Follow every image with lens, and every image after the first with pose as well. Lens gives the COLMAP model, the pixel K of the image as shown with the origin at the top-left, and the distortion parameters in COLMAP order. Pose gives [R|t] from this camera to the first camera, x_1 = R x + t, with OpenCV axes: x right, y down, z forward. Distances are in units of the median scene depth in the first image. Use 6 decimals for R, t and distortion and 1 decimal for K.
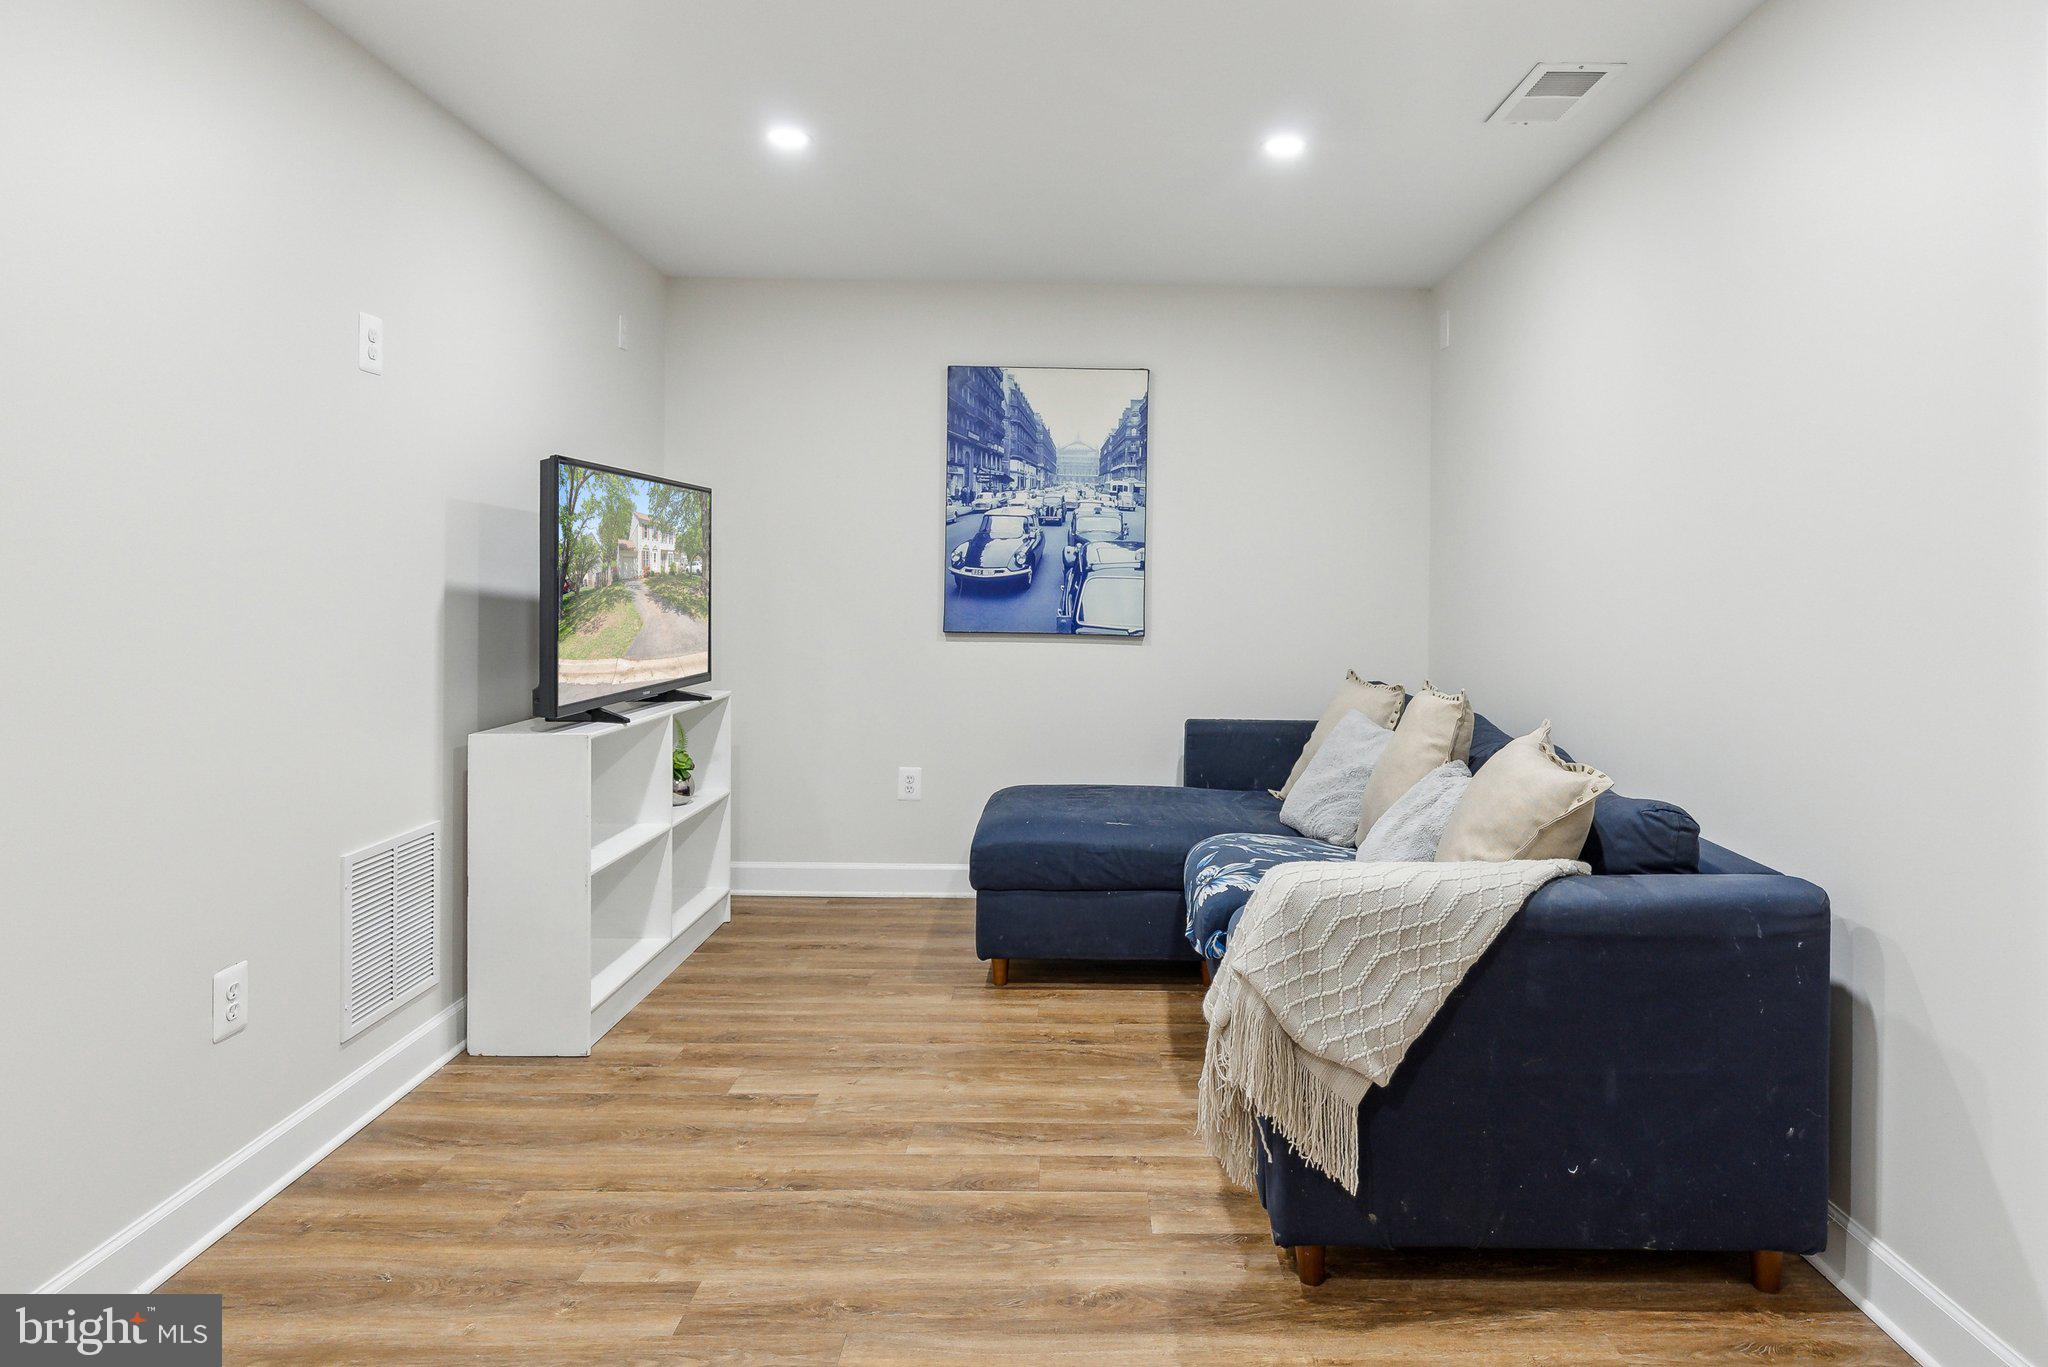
lens RADIAL K [[1222.8, 0, 1058.6], [0, 1222.8, 573.0], [0, 0, 1]] dist [-0.000519, 0.002613]
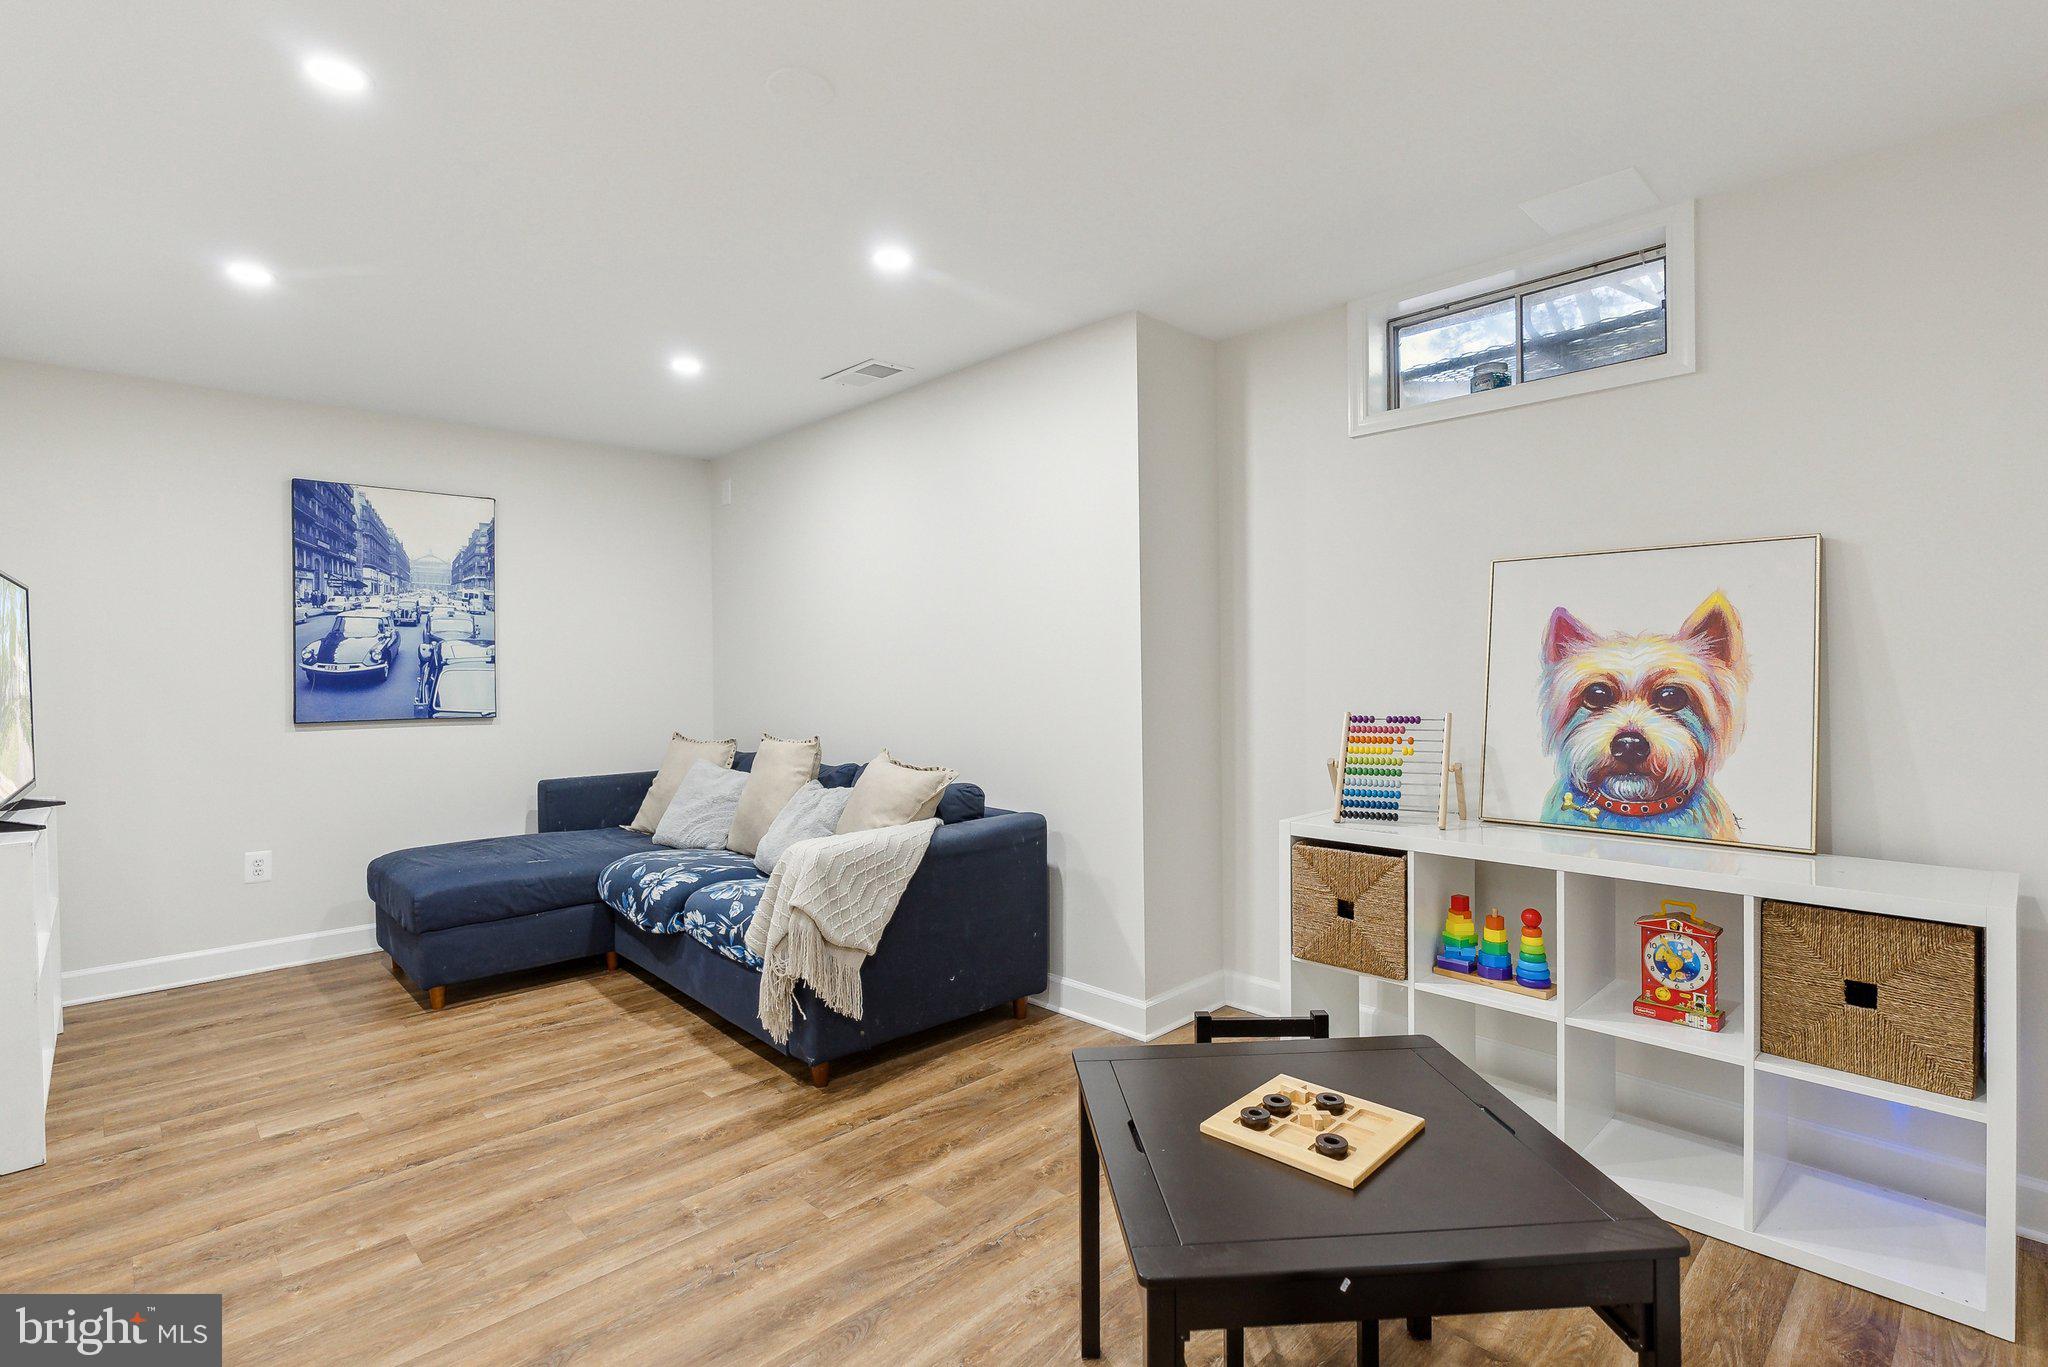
lens RADIAL K [[933.0, 0, 1023.2], [0, 933.0, 681.8], [0, 0, 1]] dist [0.000693, 0.000770]
pose [[0.744856, -0.031048, 0.666503, -0.279111], [0.014318, 0.999431, 0.030555, -0.008237], [-0.667072, -0.013216, 0.744876, -0.089333]]
